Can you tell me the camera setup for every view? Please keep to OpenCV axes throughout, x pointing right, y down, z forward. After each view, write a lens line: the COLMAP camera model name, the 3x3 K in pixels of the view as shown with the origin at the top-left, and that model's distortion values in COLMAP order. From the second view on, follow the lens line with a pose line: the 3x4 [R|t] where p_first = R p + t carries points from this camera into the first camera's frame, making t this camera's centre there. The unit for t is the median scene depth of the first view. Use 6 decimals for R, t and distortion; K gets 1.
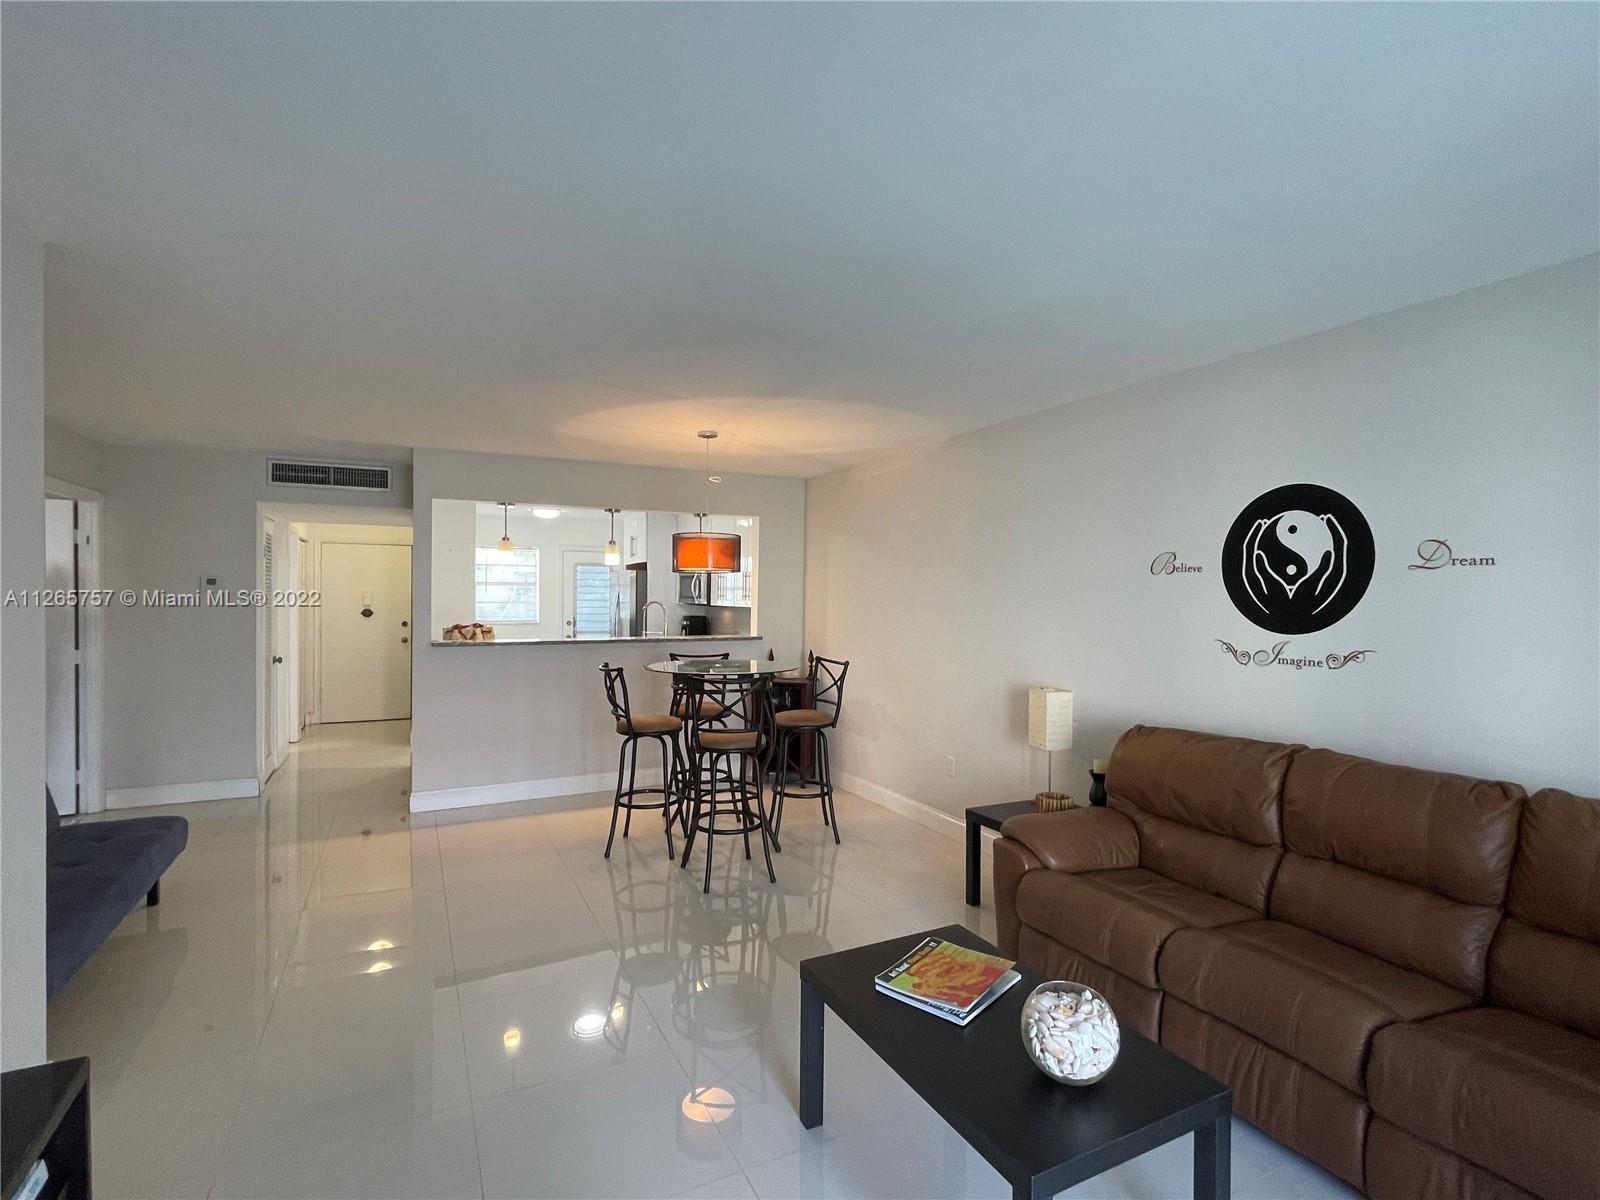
lens RADIAL K [[773.3, 0, 798.5], [0, 773.3, 599.7], [0, 0, 1]] dist [-0.004629, -0.006368]
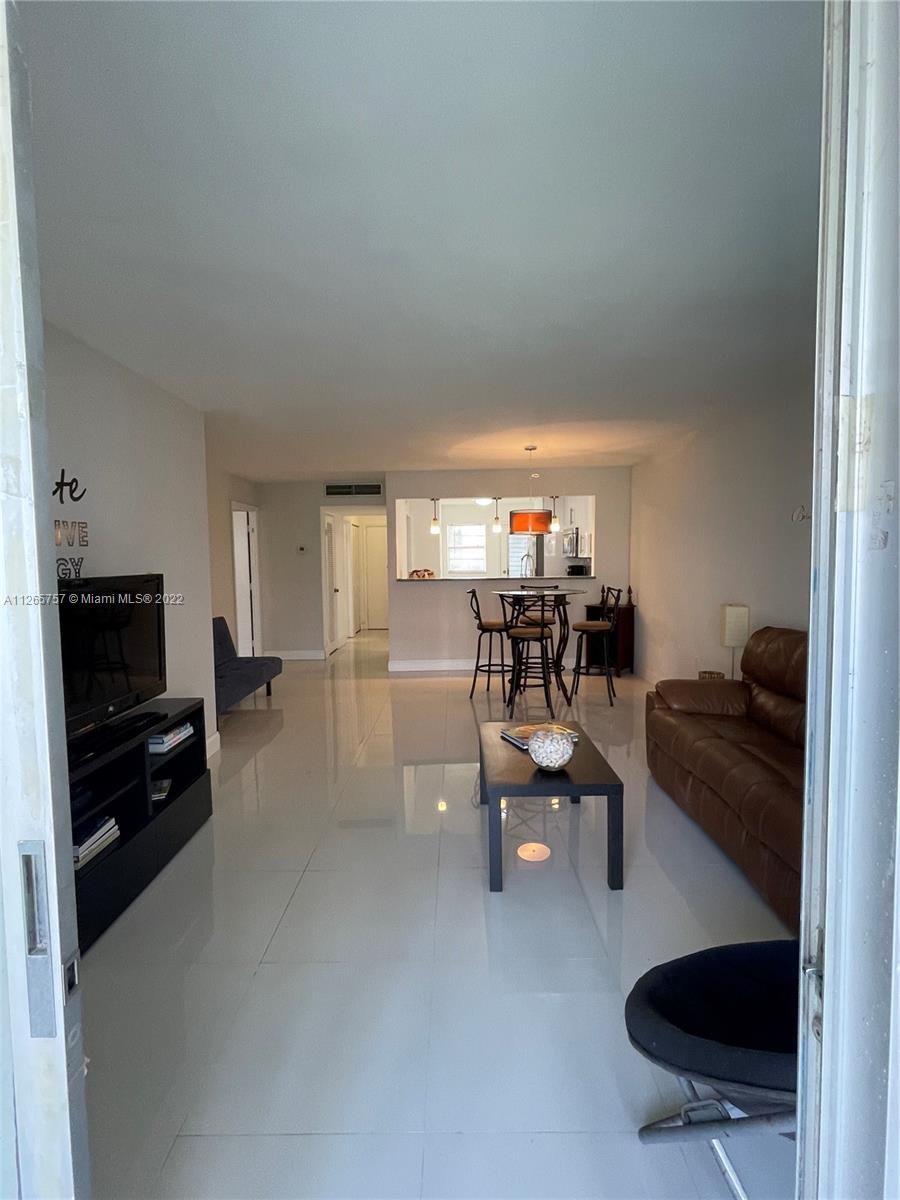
lens RADIAL K [[580.0, 0, 450.4], [0, 580.0, 600.1], [0, 0, 1]] dist [-0.004629, -0.006368]
pose [[0.887154, 0.013400, -0.461279, 0.273494], [0.017768, 0.997845, 0.063159, 0.021489], [0.461131, -0.064227, 0.885004, -0.155044]]
